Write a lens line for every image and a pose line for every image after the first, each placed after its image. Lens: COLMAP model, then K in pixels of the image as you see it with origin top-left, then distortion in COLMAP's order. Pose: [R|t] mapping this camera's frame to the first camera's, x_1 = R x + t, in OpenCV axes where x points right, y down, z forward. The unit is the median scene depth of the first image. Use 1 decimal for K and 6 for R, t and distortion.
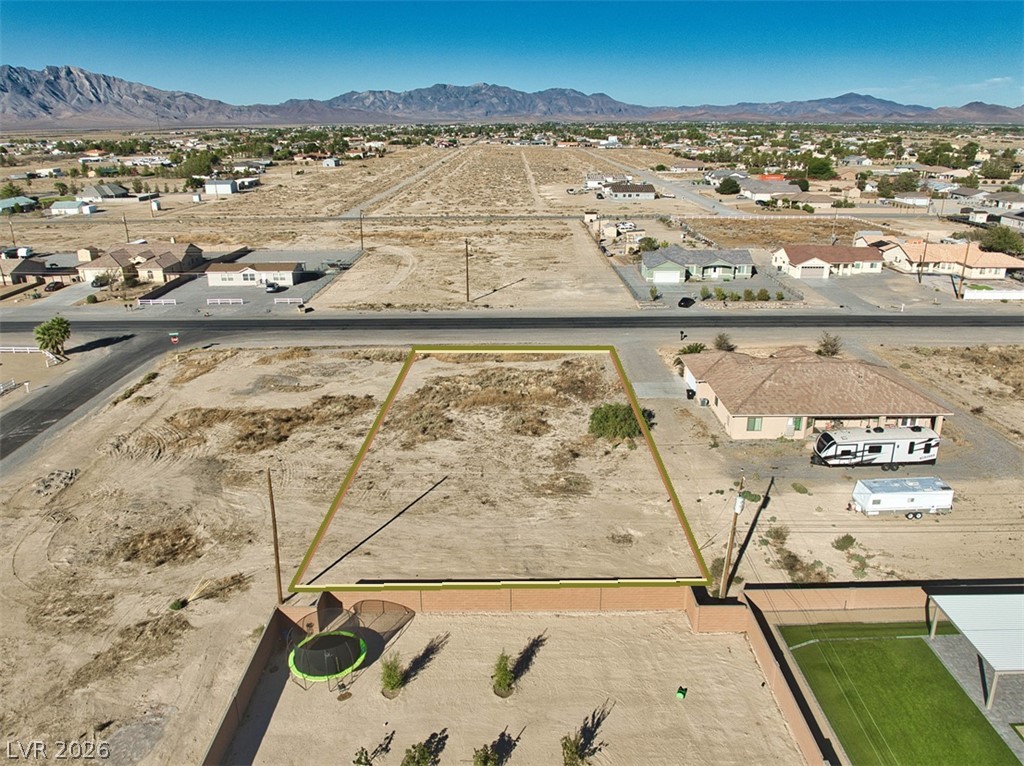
lens RADIAL K [[734.9, 0, 511.9], [0, 734.9, 414.0], [0, 0, 1]] dist [-0.026825, -0.020595]
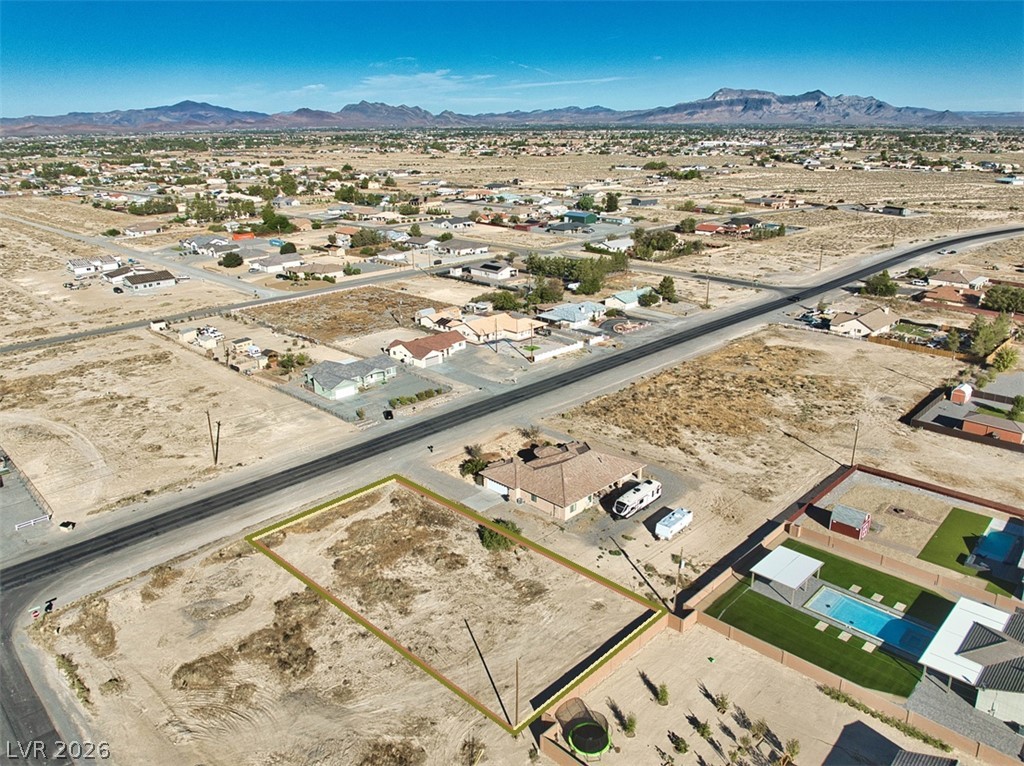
lens RADIAL K [[734.9, 0, 508.1], [0, 734.9, 414.3], [0, 0, 1]] dist [-0.026825, -0.020595]
pose [[0.707690, -0.260247, 0.656846, -0.653376], [0.268100, 0.959070, 0.091137, -0.307576], [-0.653680, 0.111604, 0.748497, -0.133057]]
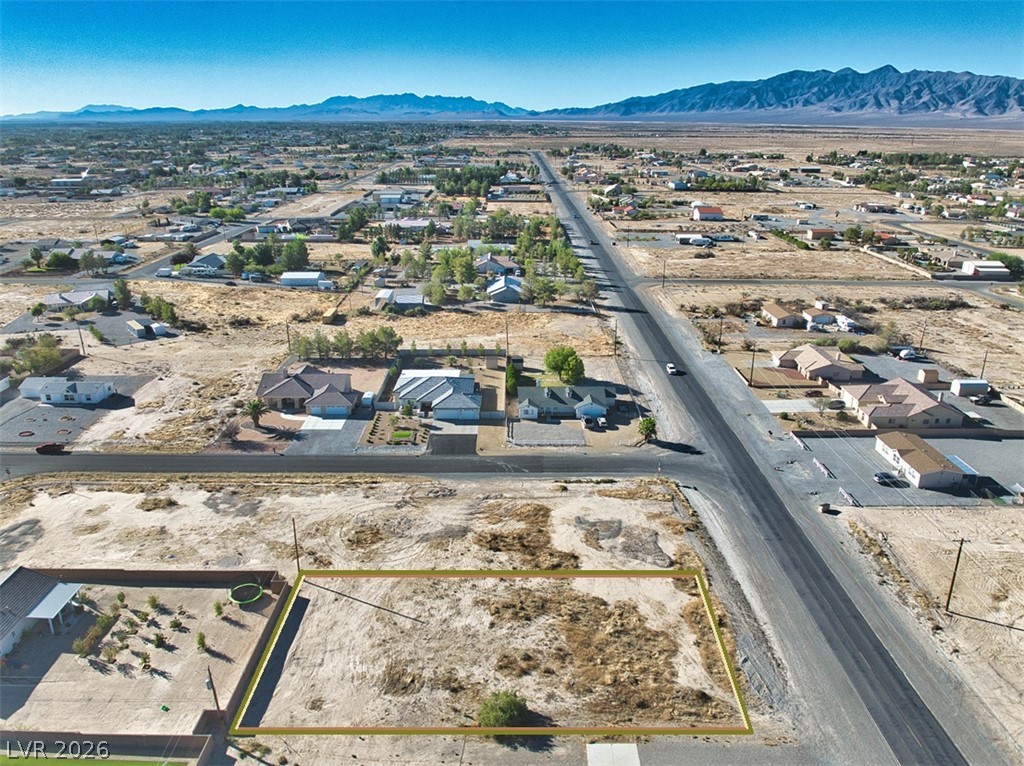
lens RADIAL K [[734.9, 0, 516.2], [0, 734.9, 422.5], [0, 0, 1]] dist [-0.026825, -0.020595]
pose [[0.005120, 0.386337, -0.922344, 0.810817], [-0.375788, 0.855494, 0.356250, -0.618535], [0.926691, 0.344782, 0.149561, 0.614126]]
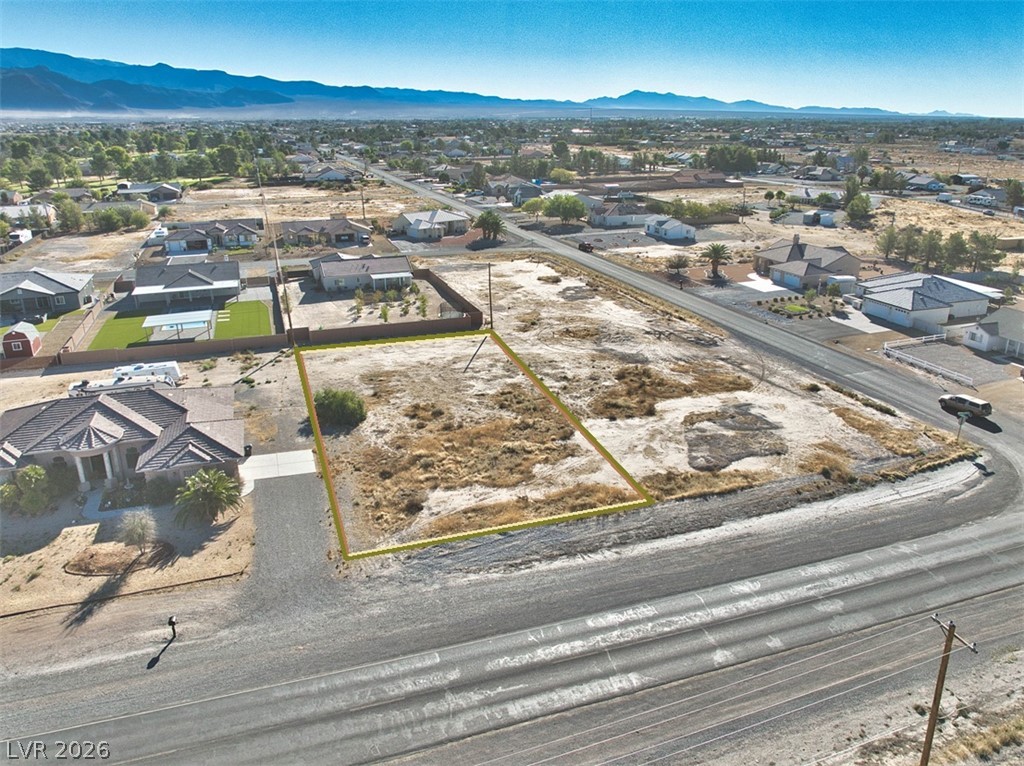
lens RADIAL K [[734.9, 0, 511.4], [0, 734.9, 419.6], [0, 0, 1]] dist [-0.026825, -0.020595]
pose [[-0.947590, 0.131298, -0.291264, 0.186054], [-0.109281, 0.723463, 0.681659, -0.613731], [0.300219, 0.677763, -0.671197, 1.530032]]
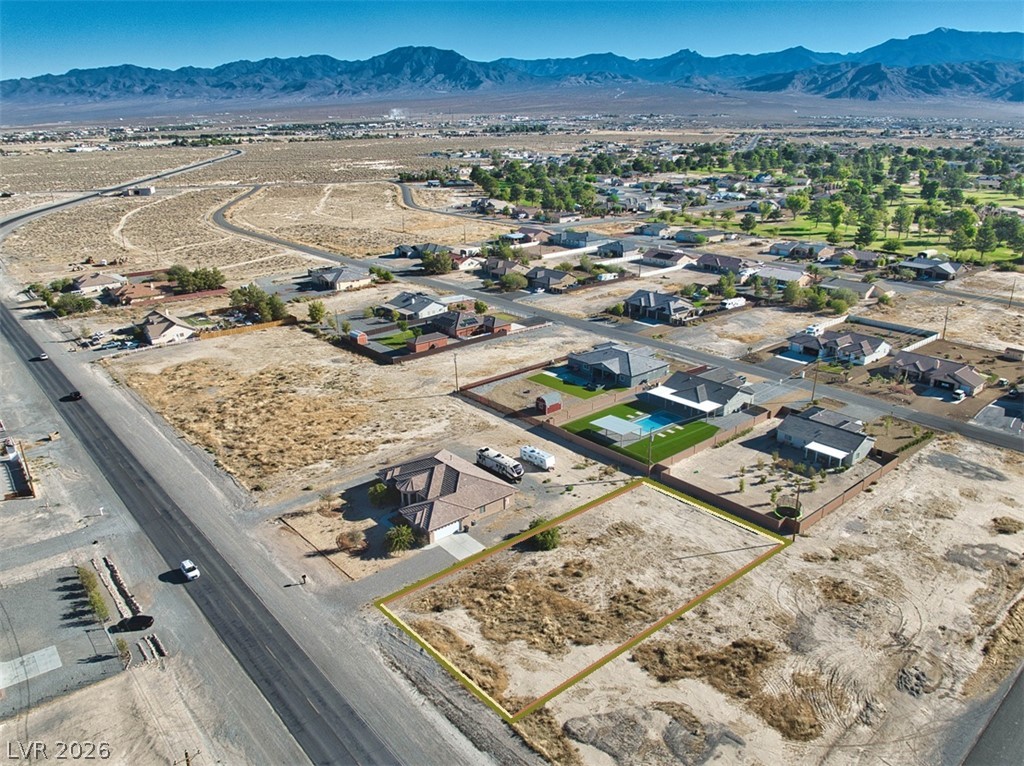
lens RADIAL K [[734.9, 0, 520.9], [0, 734.9, 400.4], [0, 0, 1]] dist [-0.026825, -0.020595]
pose [[-0.653198, -0.261134, 0.710733, -0.715181], [0.290211, 0.780627, 0.553532, -0.910502], [-0.699364, 0.567829, -0.434120, 1.315297]]
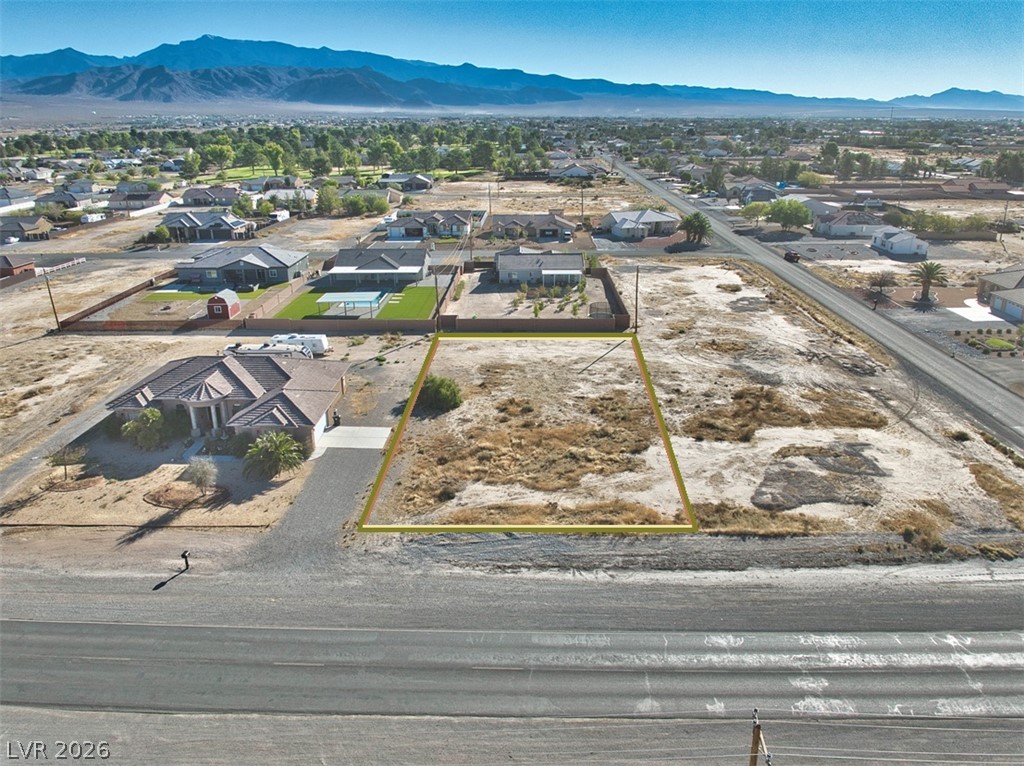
lens RADIAL K [[734.9, 0, 514.0], [0, 734.9, 414.5], [0, 0, 1]] dist [-0.026825, -0.020595]
pose [[-0.999573, 0.001751, 0.029156, -0.003619], [0.021492, 0.720049, 0.693591, -0.623031], [-0.019780, 0.693922, -0.719779, 1.552457]]
